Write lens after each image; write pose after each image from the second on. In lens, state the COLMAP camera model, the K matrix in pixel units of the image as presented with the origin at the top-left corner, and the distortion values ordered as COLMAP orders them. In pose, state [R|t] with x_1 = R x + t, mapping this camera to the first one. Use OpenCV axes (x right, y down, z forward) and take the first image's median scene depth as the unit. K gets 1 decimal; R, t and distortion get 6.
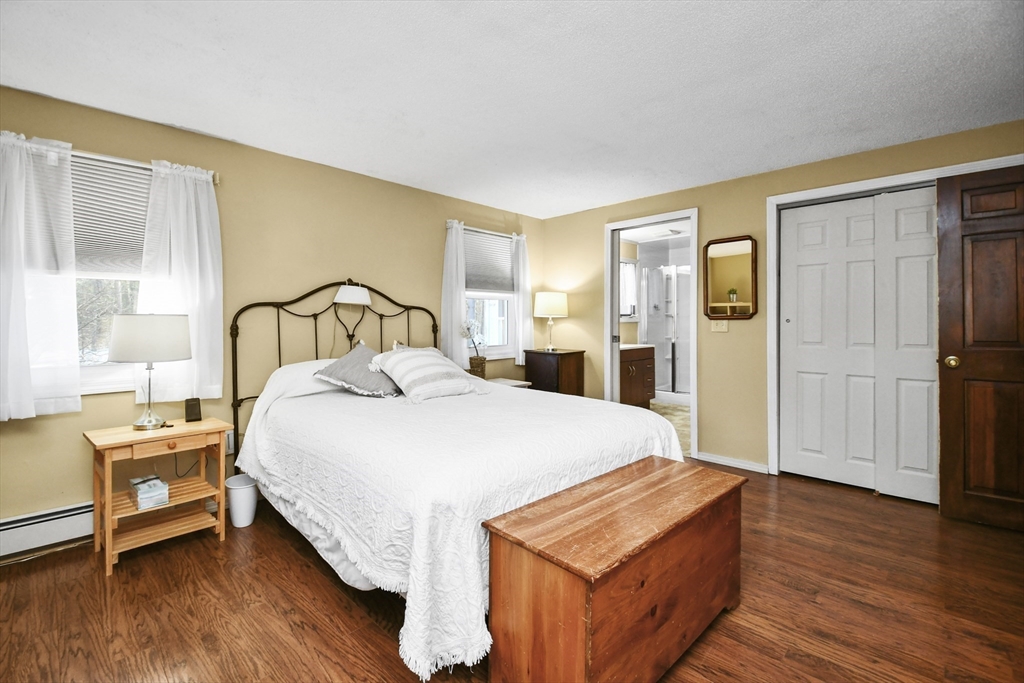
lens RADIAL K [[458.8, 0, 514.1], [0, 458.8, 320.6], [0, 0, 1]] dist [0.000524, -0.000153]
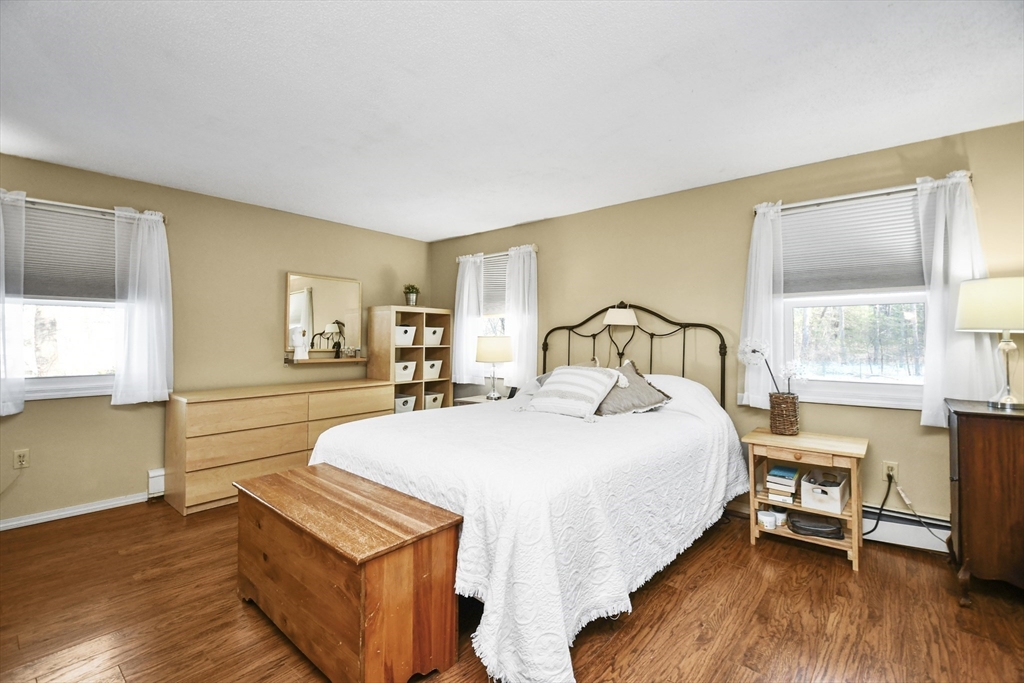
lens RADIAL K [[445.6, 0, 512.4], [0, 445.6, 329.4], [0, 0, 1]] dist [-0.000347, -0.000200]
pose [[0.088367, -0.019185, -0.995903, 0.687249], [0.001869, 0.999816, -0.019095, -0.005111], [0.996086, -0.000174, 0.088387, 0.655358]]
